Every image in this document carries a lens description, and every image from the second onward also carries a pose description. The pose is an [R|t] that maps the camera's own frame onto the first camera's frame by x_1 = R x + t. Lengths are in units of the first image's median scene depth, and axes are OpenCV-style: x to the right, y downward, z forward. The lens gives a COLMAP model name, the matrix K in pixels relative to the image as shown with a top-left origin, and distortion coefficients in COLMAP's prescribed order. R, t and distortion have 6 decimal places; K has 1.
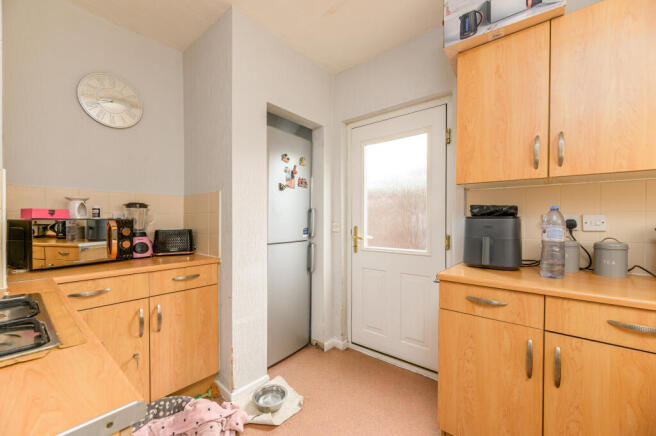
lens RADIAL K [[260.4, 0, 326.7], [0, 260.4, 216.0], [0, 0, 1]] dist [0.000572, 0.000052]
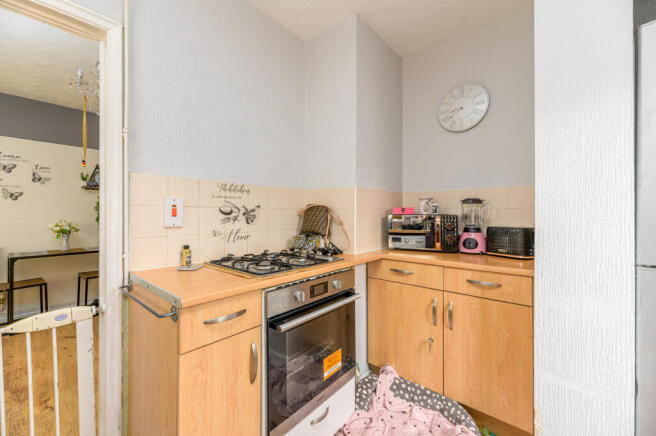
lens RADIAL K [[260.4, 0, 326.7], [0, 260.4, 216.0], [0, 0, 1]] dist [0.000572, 0.000052]
pose [[-0.007275, -0.004001, -0.999966, 0.294795], [0.002801, 0.999988, -0.004021, 0.020279], [0.999970, -0.002830, -0.007263, 0.481896]]
